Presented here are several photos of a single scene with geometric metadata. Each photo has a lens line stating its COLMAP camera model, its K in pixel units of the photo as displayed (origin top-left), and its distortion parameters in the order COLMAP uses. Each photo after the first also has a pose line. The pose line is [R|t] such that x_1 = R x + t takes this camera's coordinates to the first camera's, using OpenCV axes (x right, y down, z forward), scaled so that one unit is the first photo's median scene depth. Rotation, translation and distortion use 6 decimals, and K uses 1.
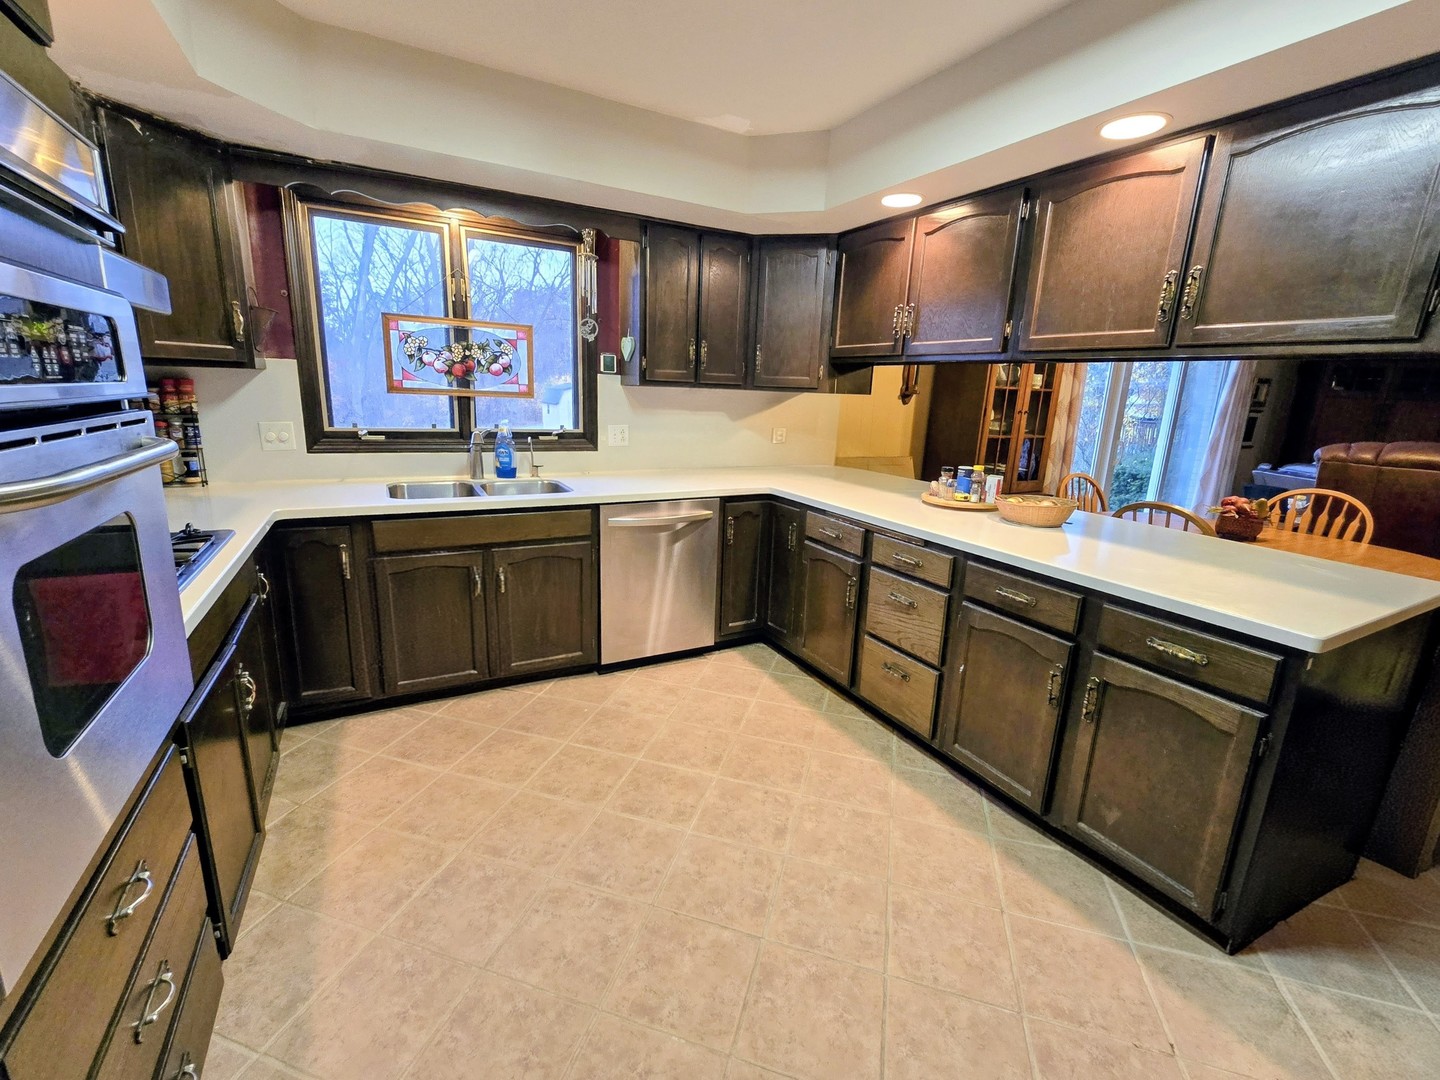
lens RADIAL K [[637.8, 0, 719.4], [0, 637.8, 547.4], [0, 0, 1]] dist [0.001264, -0.005306]
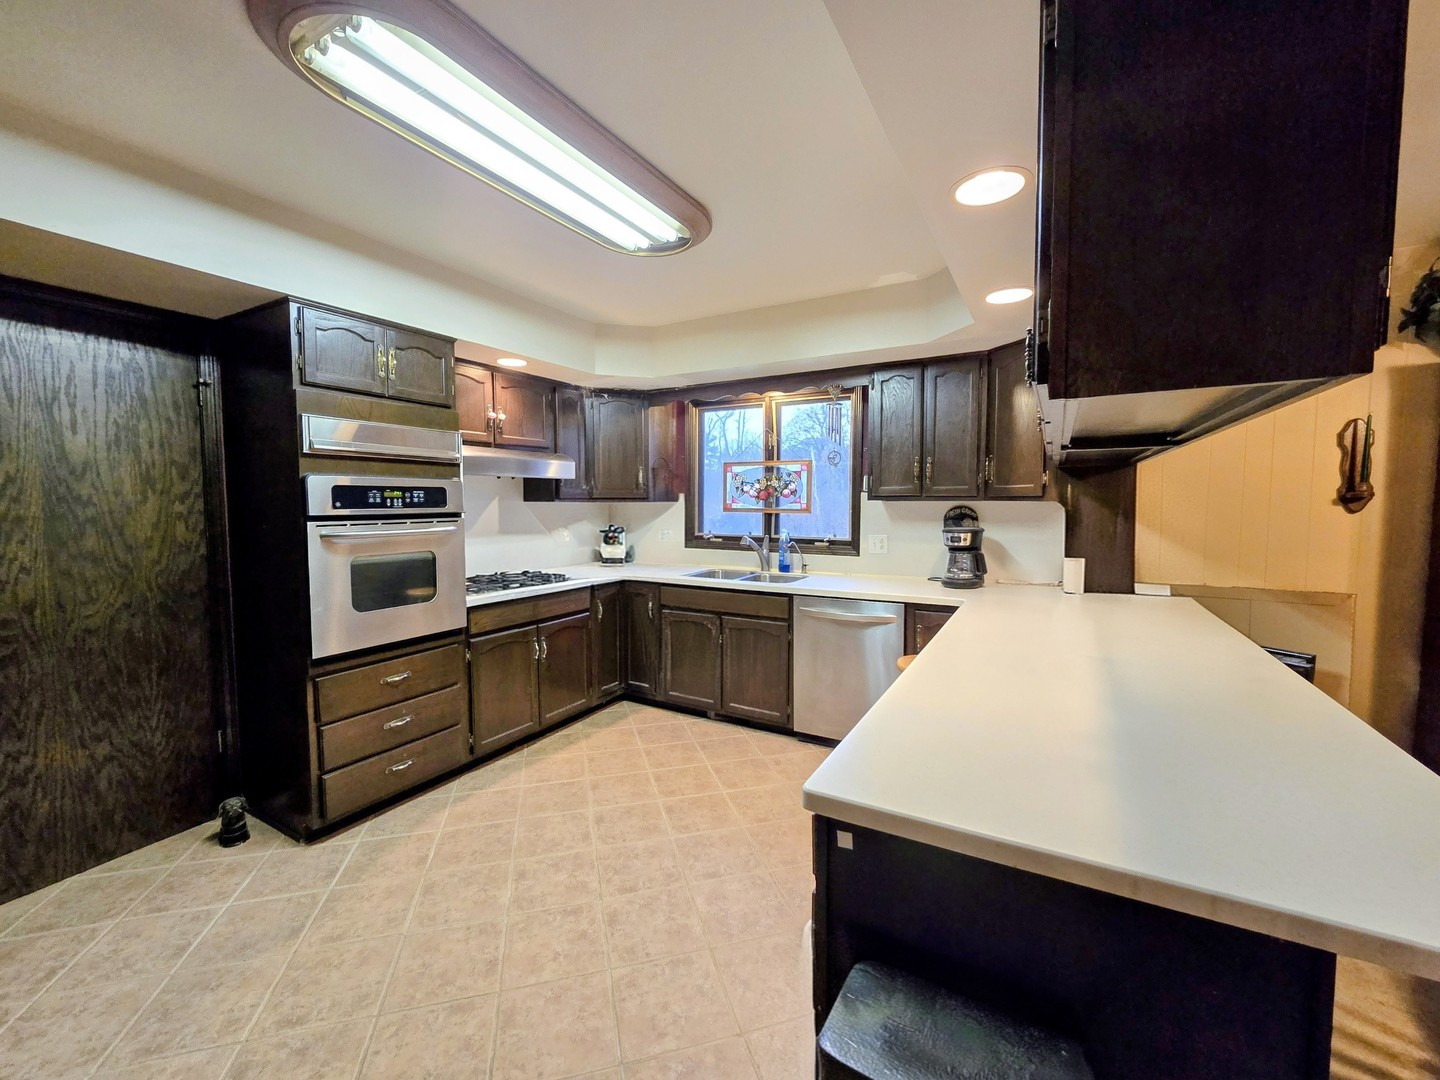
lens RADIAL K [[637.8, 0, 719.4], [0, 637.8, 547.4], [0, 0, 1]] dist [0.001264, -0.005306]
pose [[0.488651, 0.023672, -0.872158, 0.818491], [-0.191605, 0.978140, -0.080804, -0.028982], [0.851180, 0.206595, 0.482505, 0.254530]]
